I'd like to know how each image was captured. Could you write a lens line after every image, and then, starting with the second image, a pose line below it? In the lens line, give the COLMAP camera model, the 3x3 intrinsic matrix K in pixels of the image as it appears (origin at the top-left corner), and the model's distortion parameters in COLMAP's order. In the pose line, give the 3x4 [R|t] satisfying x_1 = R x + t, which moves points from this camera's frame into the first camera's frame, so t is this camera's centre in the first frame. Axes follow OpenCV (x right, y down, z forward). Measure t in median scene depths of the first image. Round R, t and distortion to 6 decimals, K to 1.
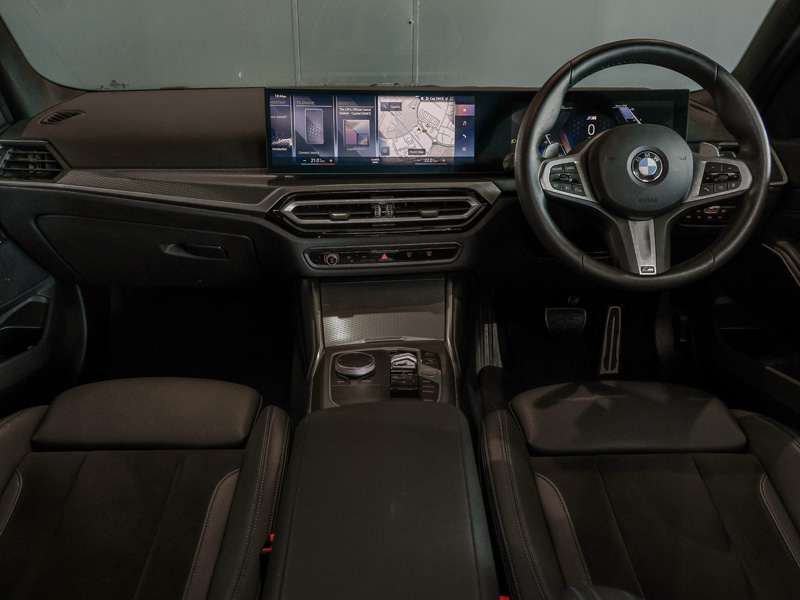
lens RADIAL K [[853.4, 0, 400.0], [0, 853.4, 300.0], [0, 0, 1]] dist [0.007210, 0.001658]
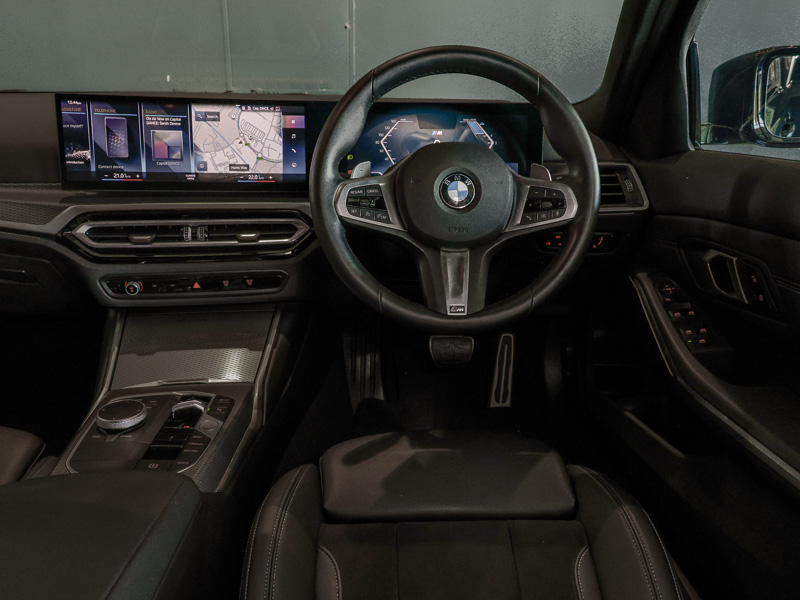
lens RADIAL K [[866.6, 0, 400.0], [0, 866.6, 300.0], [0, 0, 1]] dist [-0.000204, 0.012510]
pose [[0.999451, 0.010824, 0.031302, 0.169642], [-0.010476, 0.999882, -0.011270, -0.028665], [-0.031421, 0.010936, 0.999446, 0.099426]]
